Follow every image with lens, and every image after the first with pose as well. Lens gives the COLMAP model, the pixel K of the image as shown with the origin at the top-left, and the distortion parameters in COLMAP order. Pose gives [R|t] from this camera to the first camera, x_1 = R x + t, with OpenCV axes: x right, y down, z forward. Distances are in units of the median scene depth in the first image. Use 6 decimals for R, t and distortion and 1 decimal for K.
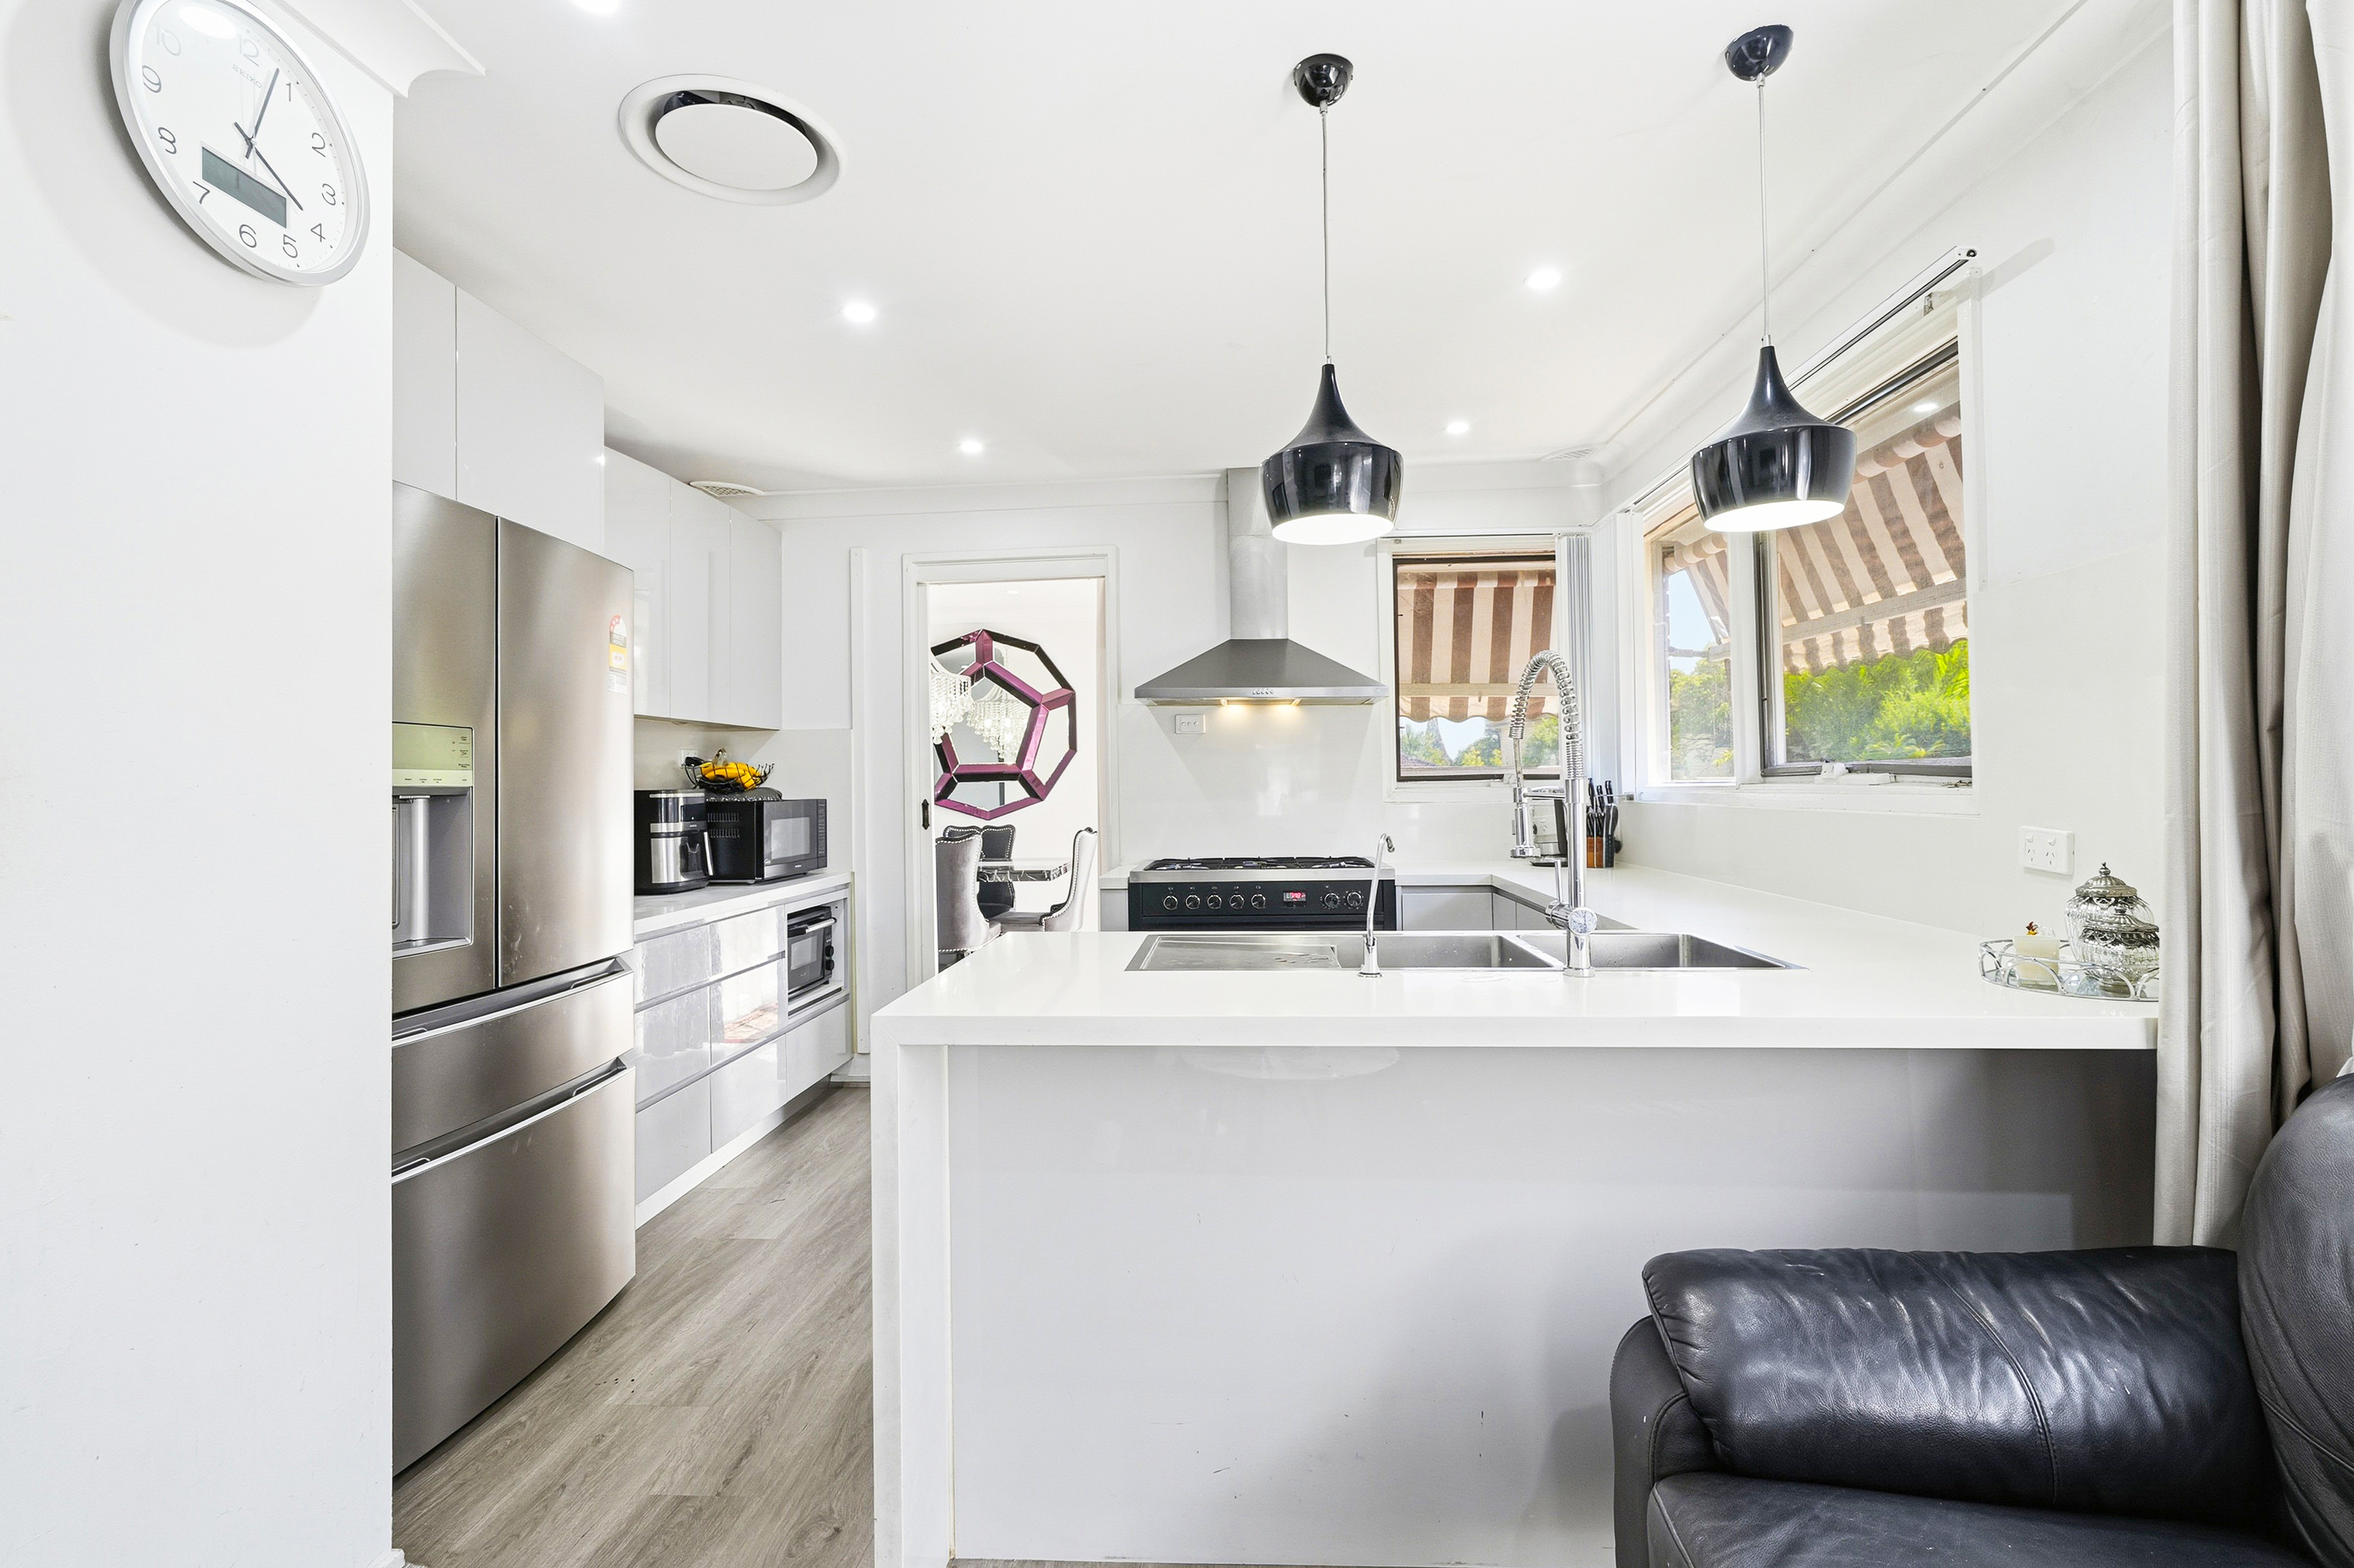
lens RADIAL K [[1066.7, 0, 1177.0], [0, 1066.7, 784.0], [0, 0, 1]] dist [-0.003353, -0.000275]
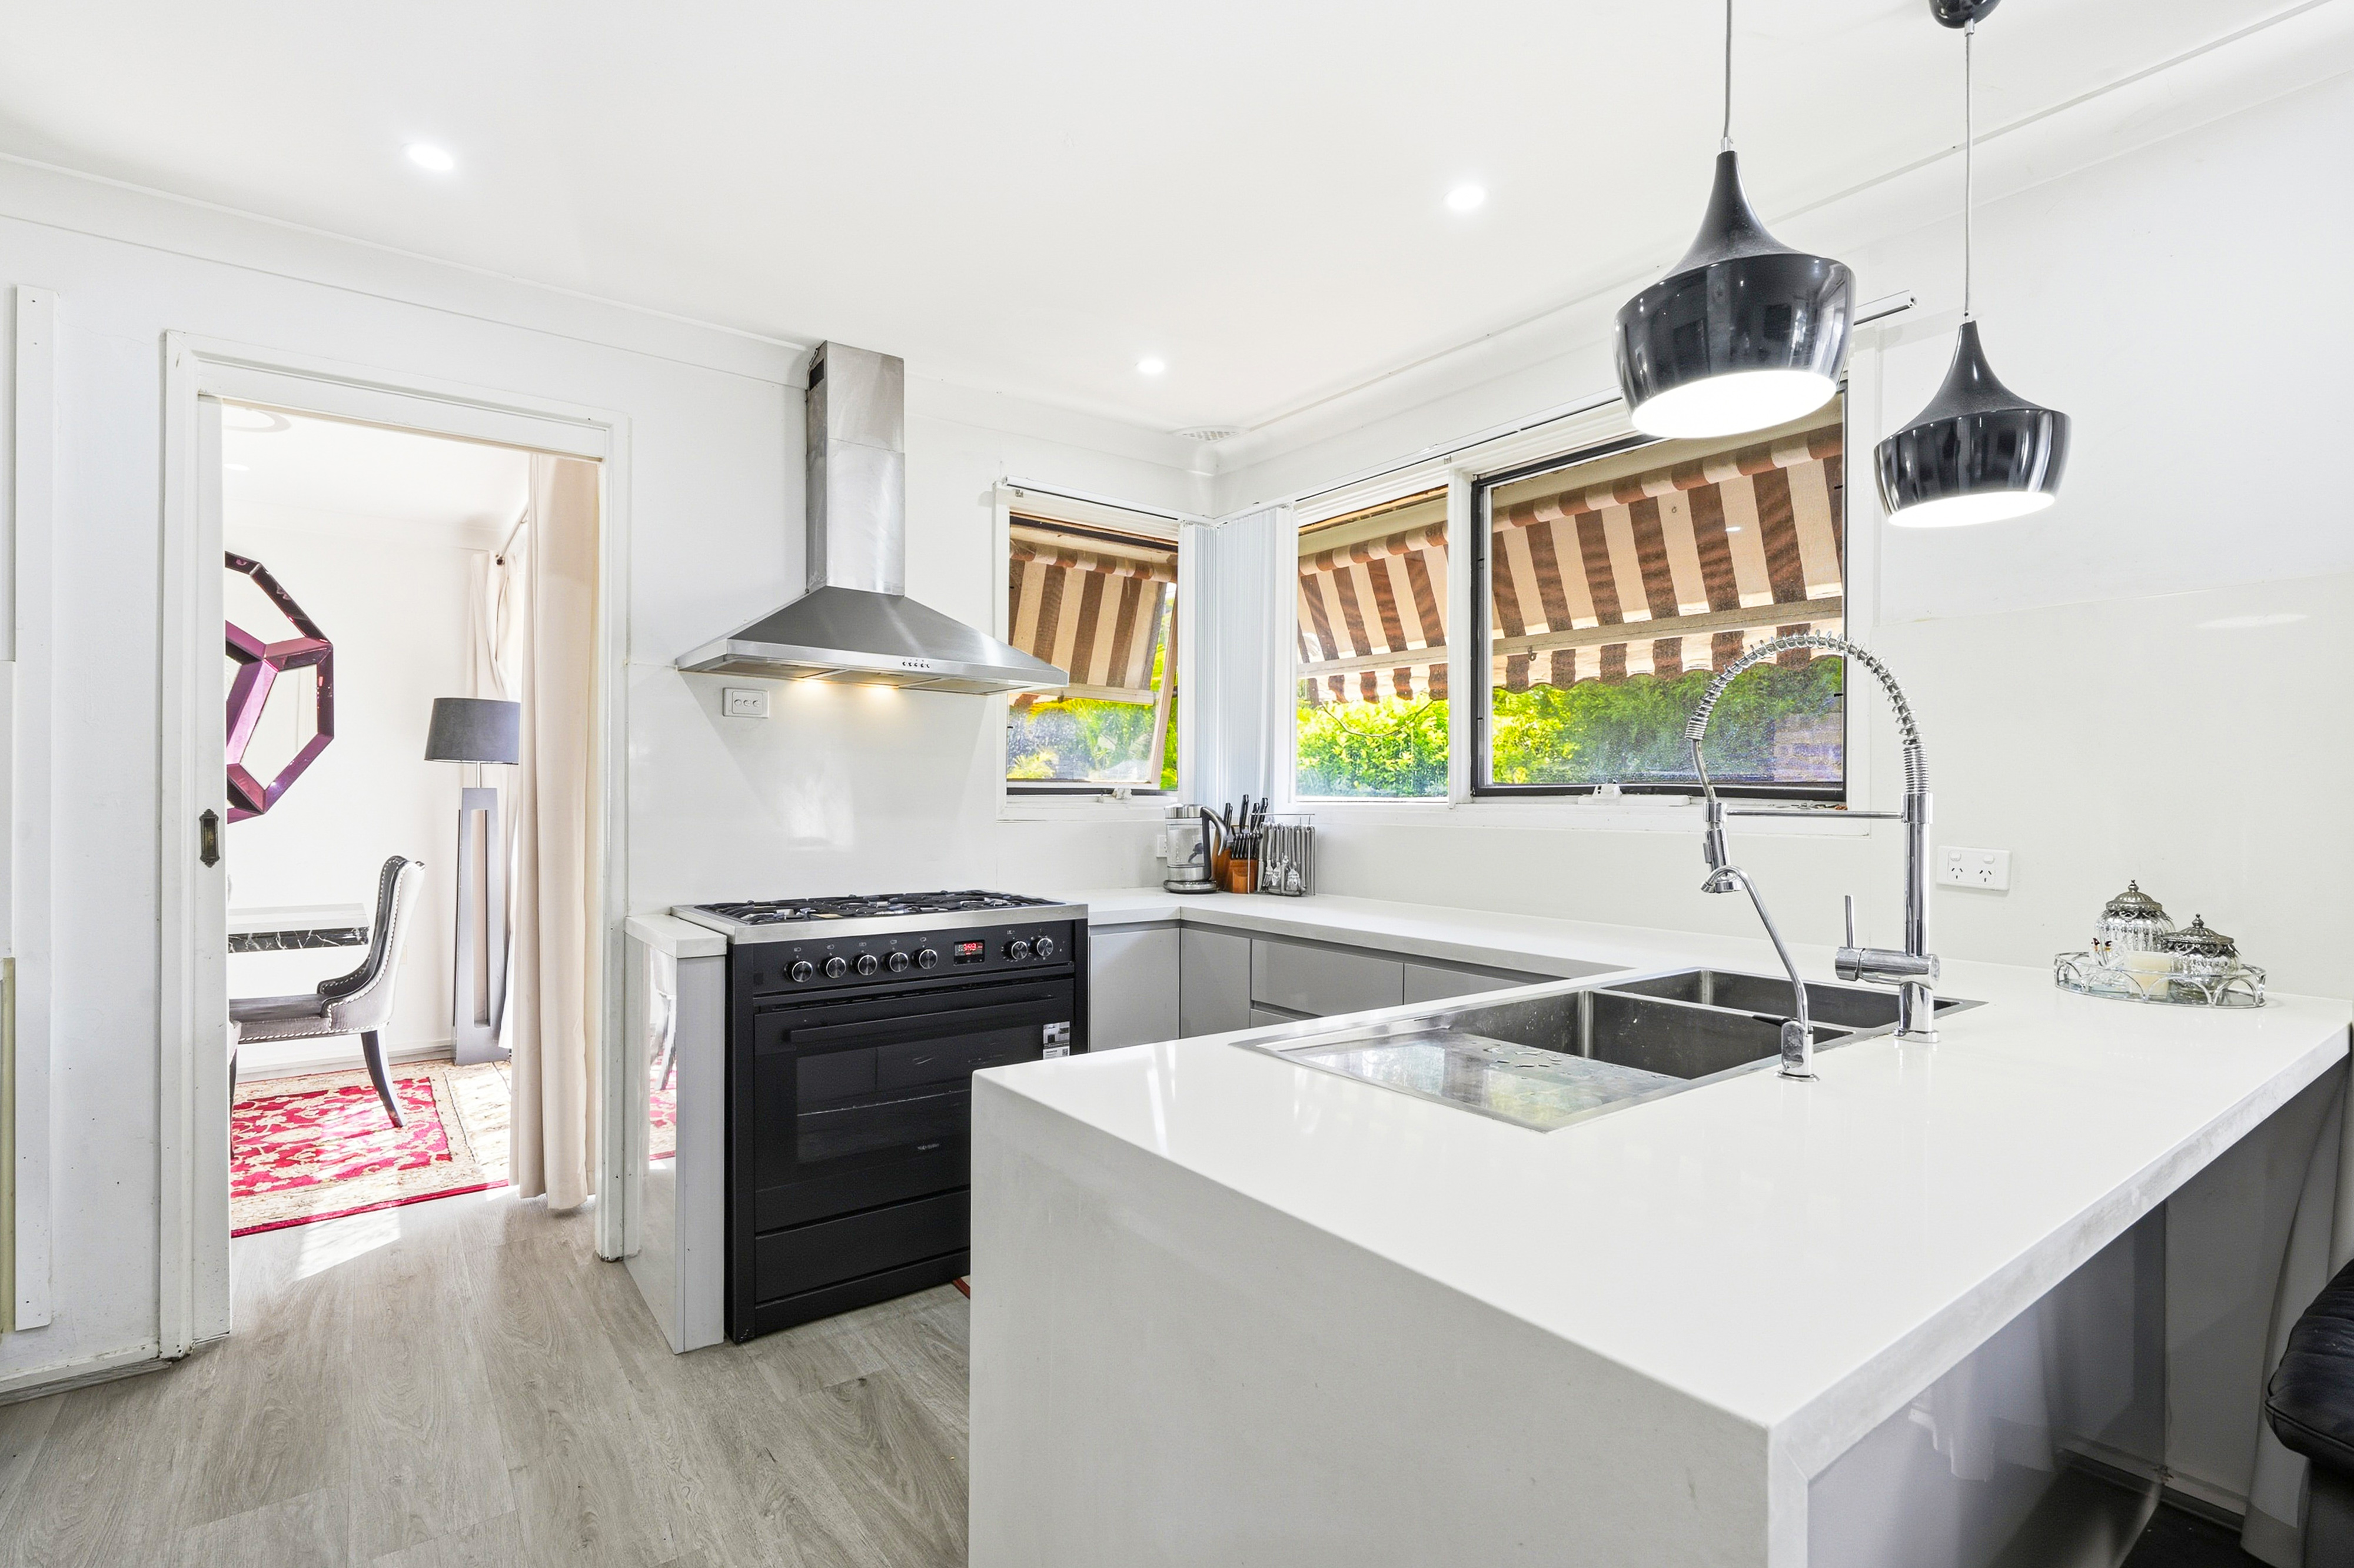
lens RADIAL K [[1088.3, 0, 1178.4], [0, 1088.3, 809.8], [0, 0, 1]] dist [-0.000757, 0.000007]
pose [[0.763930, 0.011237, 0.645201, -0.237769], [-0.016225, 0.999867, 0.001797, 0.006284], [-0.645095, -0.011841, 0.764011, 0.309353]]
